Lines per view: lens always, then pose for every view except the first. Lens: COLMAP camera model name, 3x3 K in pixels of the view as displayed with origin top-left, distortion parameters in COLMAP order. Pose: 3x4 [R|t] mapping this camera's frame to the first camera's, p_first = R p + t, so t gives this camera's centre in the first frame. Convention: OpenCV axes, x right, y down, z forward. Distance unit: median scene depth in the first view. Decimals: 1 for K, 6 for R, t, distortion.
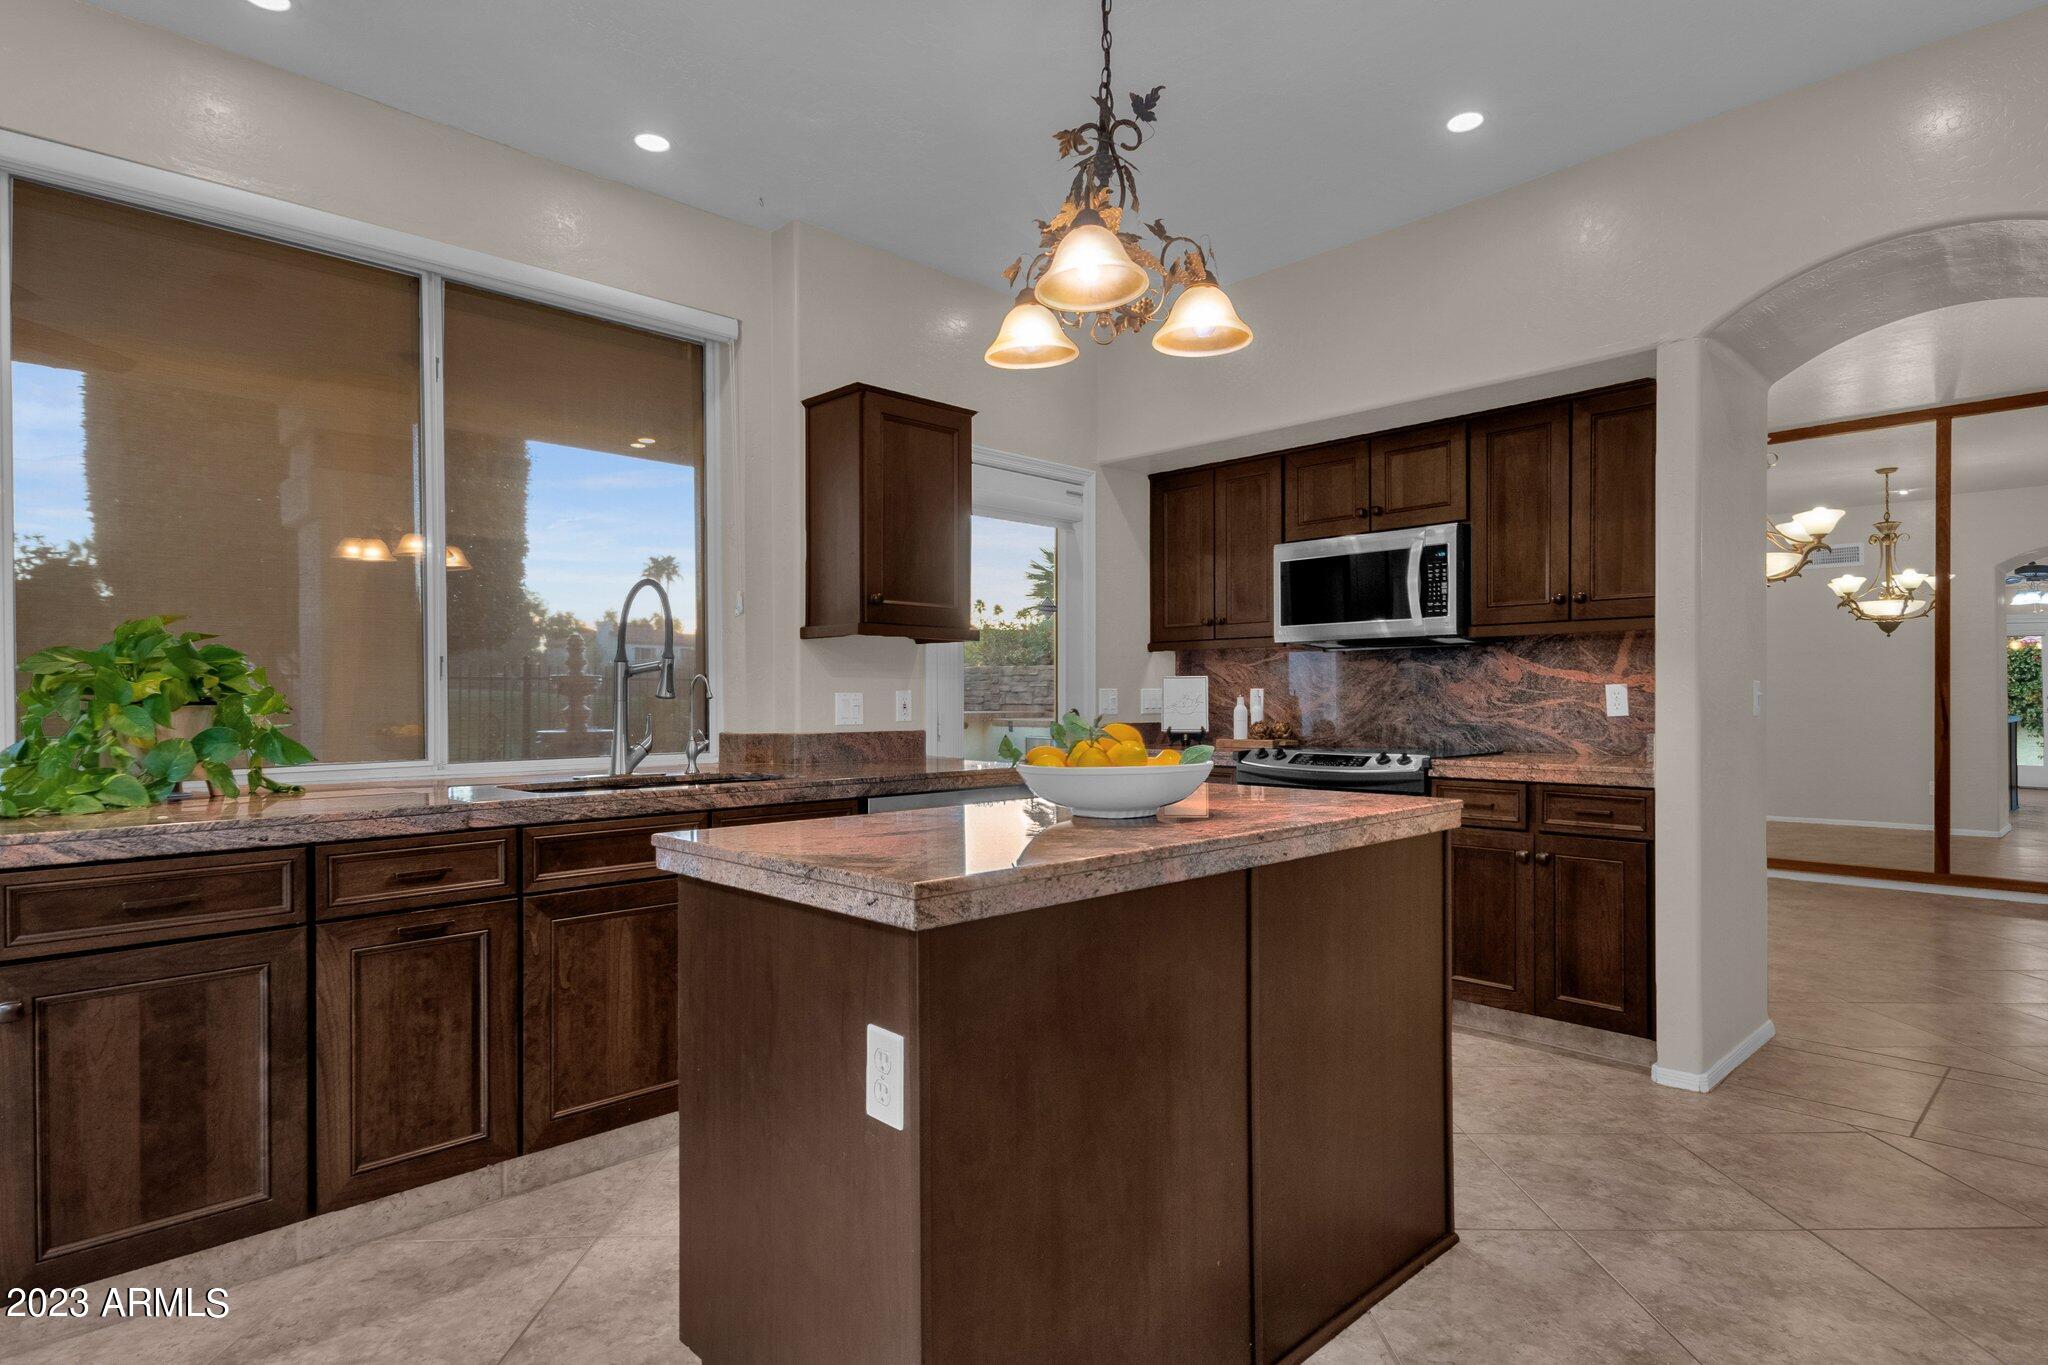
lens RADIAL K [[1088.6, 0, 1038.6], [0, 1088.6, 703.8], [0, 0, 1]] dist [0.031749, -0.012256]
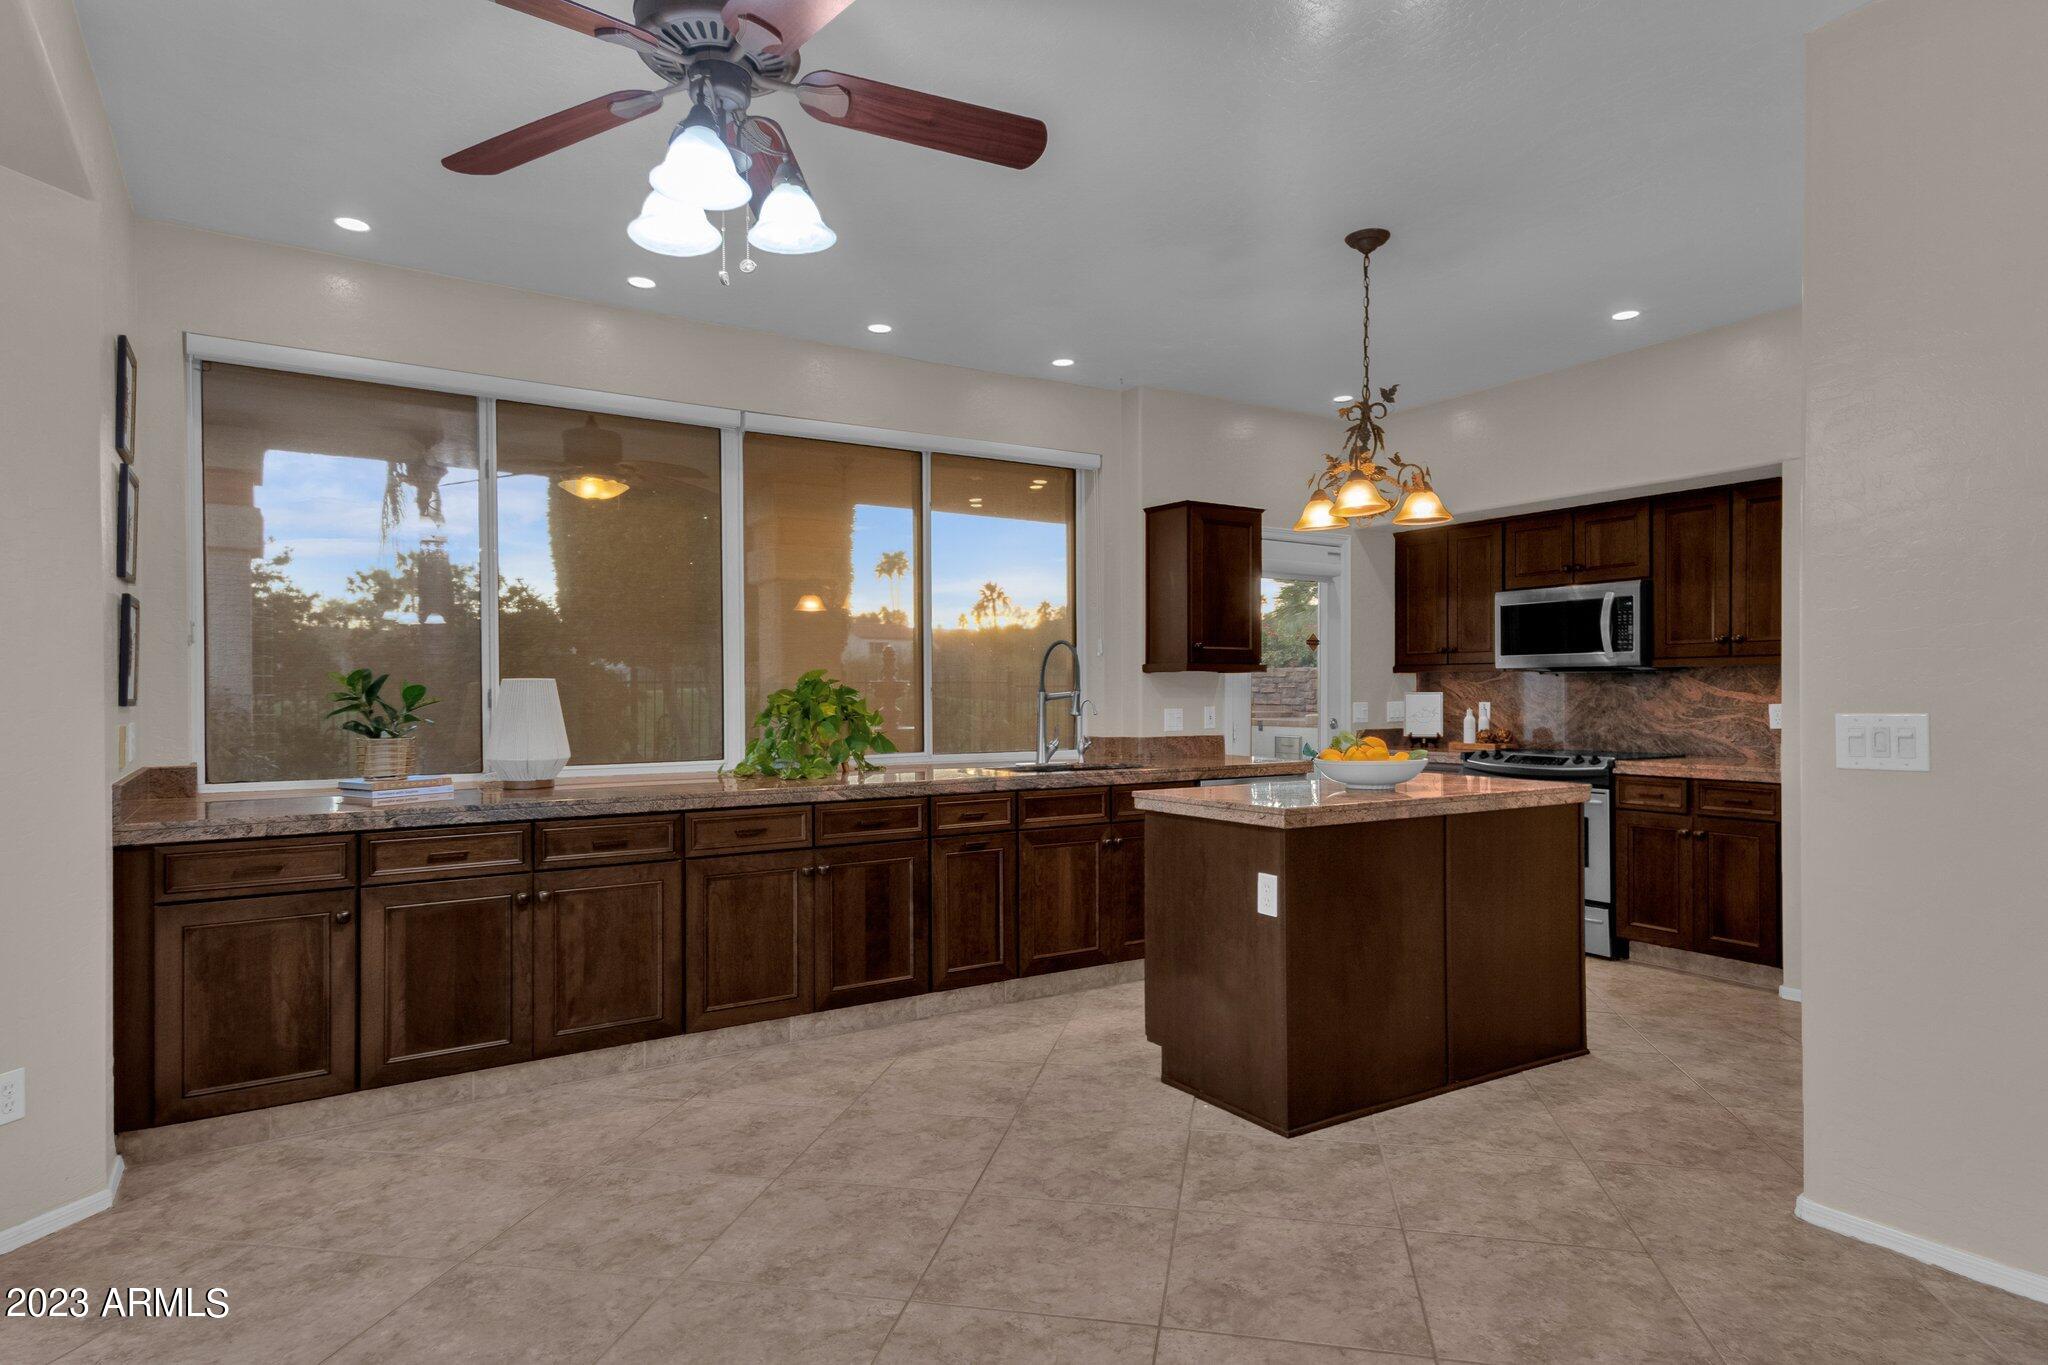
lens RADIAL K [[1151.1, 0, 1026.7], [0, 1151.1, 695.5], [0, 0, 1]] dist [0.031478, 0.002109]
pose [[0.977984, 0.000780, -0.208678, -0.048088], [-0.001029, 0.999999, -0.001081, -0.026556], [0.208676, 0.001272, 0.977984, -0.539625]]
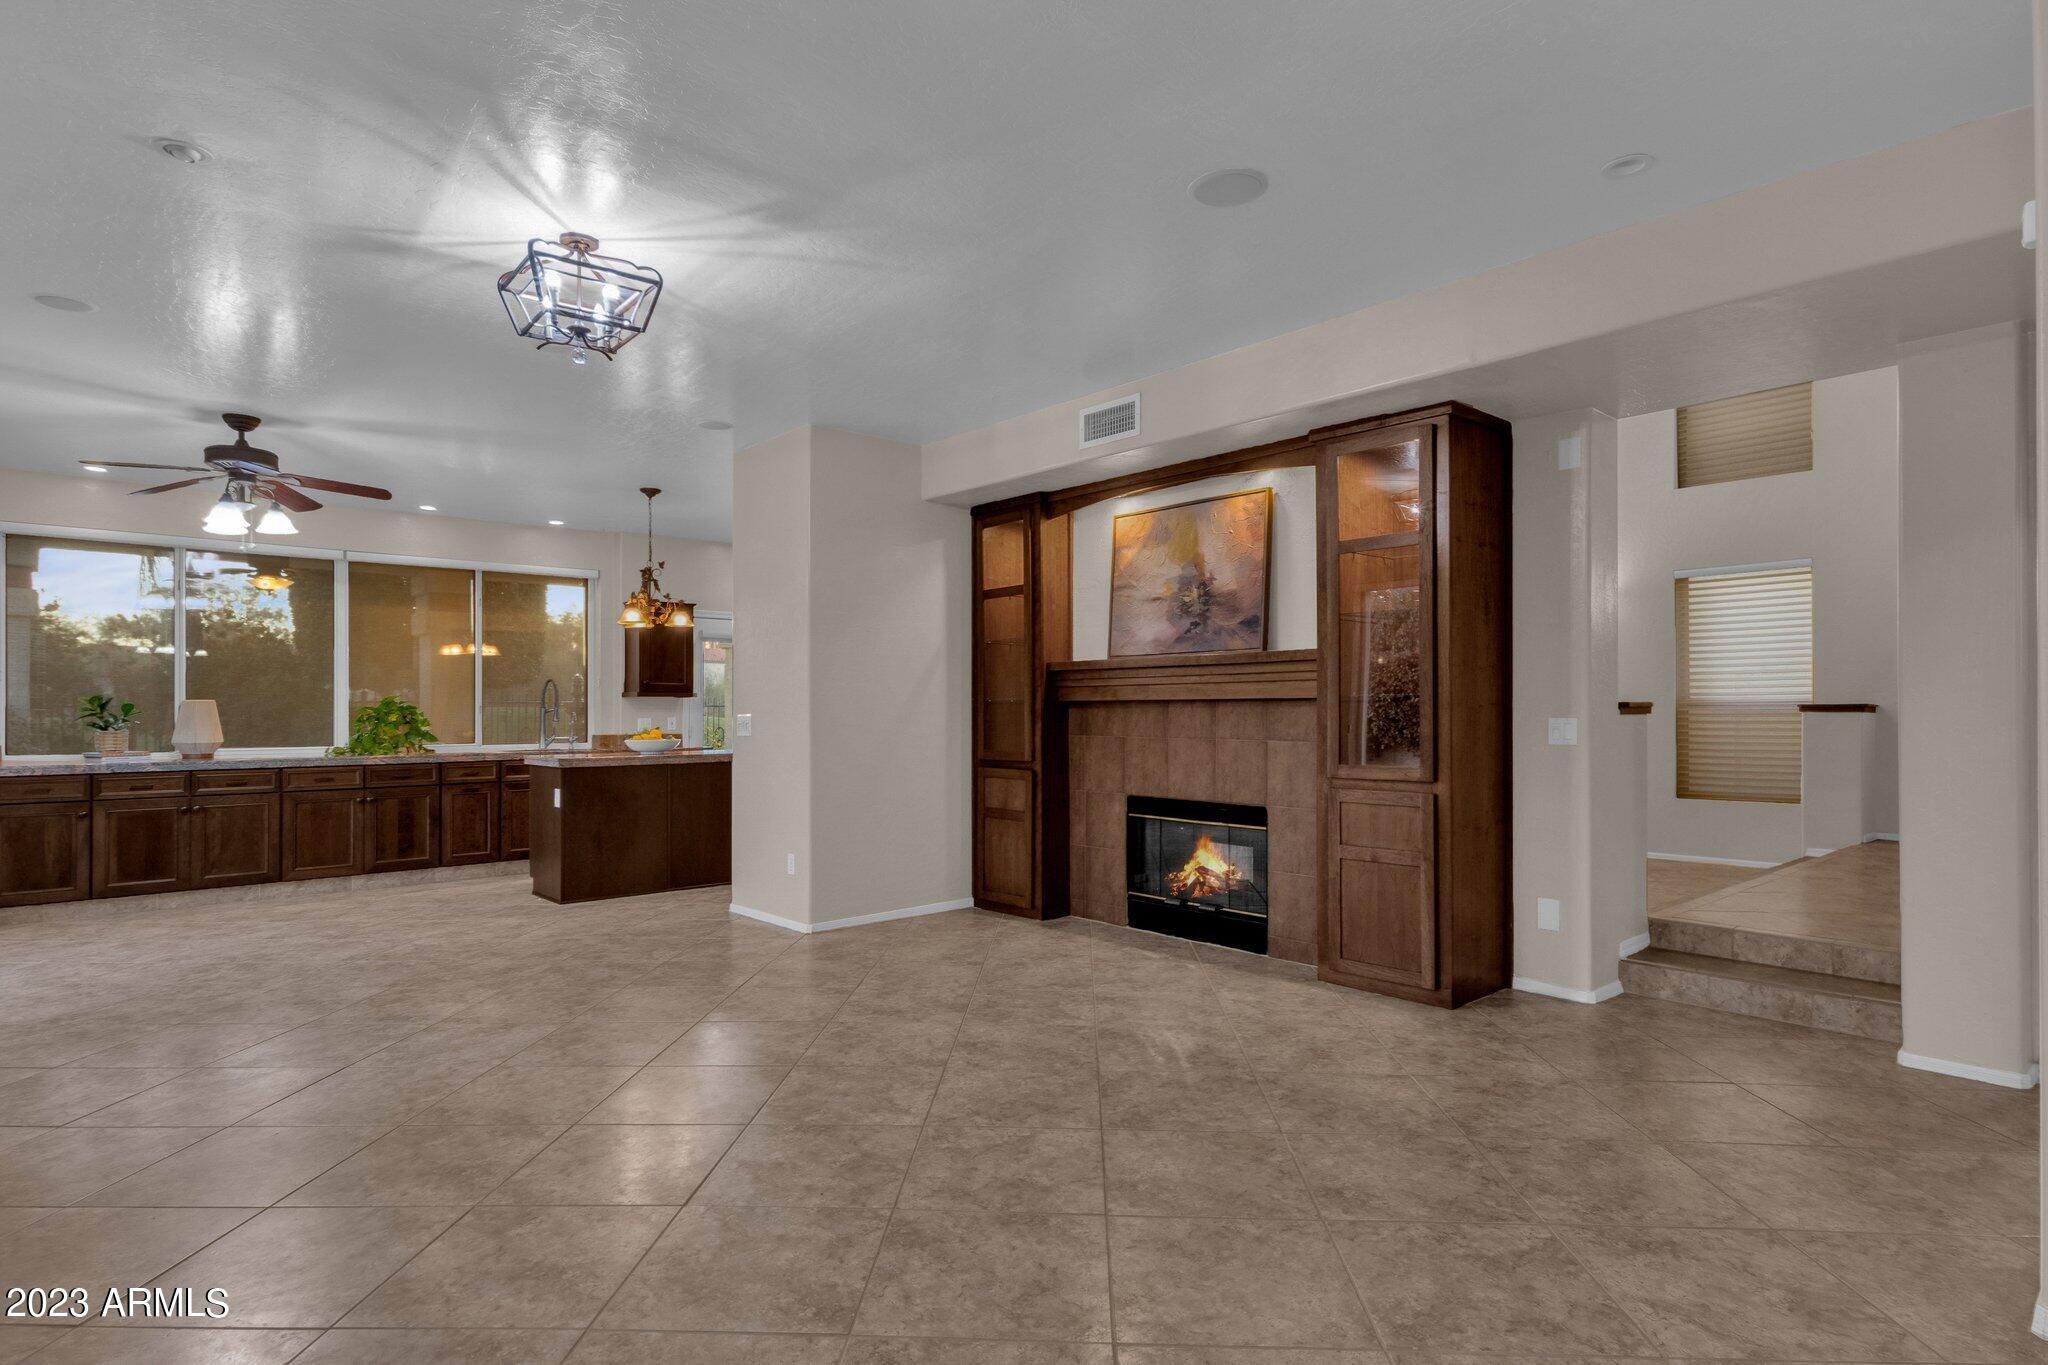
lens RADIAL K [[1088.6, 0, 1038.6], [0, 1088.6, 703.8], [0, 0, 1]] dist [0.031749, -0.012256]
pose [[0.998725, 0.000777, -0.050467, 0.868734], [-0.001373, 0.999930, -0.011773, -0.015226], [0.050454, 0.011827, 0.998656, -1.467761]]
